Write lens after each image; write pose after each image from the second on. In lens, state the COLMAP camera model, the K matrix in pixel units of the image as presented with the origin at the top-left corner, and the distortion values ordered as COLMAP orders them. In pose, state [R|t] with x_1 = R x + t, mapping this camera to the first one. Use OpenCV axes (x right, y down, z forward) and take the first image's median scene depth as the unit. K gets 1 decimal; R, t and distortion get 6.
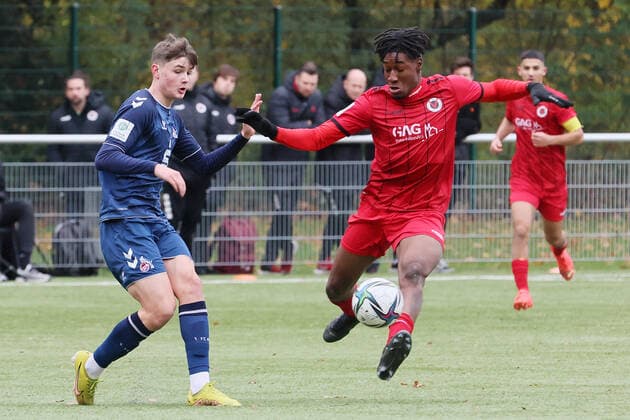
lens RADIAL K [[3759.5, 0, 315.0], [0, 3759.5, 210.0], [0, 0, 1]] dist [0.305881, 2.472972]
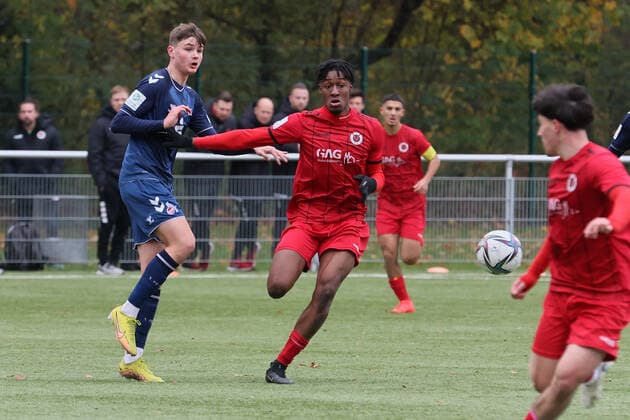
lens RADIAL K [[3759.5, 0, 315.0], [0, 3759.5, 210.0], [0, 0, 1]] dist [0.305881, 2.472972]
pose [[0.999929, 0.011591, -0.002853, 0.030412], [-0.011574, 0.999916, 0.005832, -0.009281], [0.002921, -0.005798, 0.999979, -0.180539]]
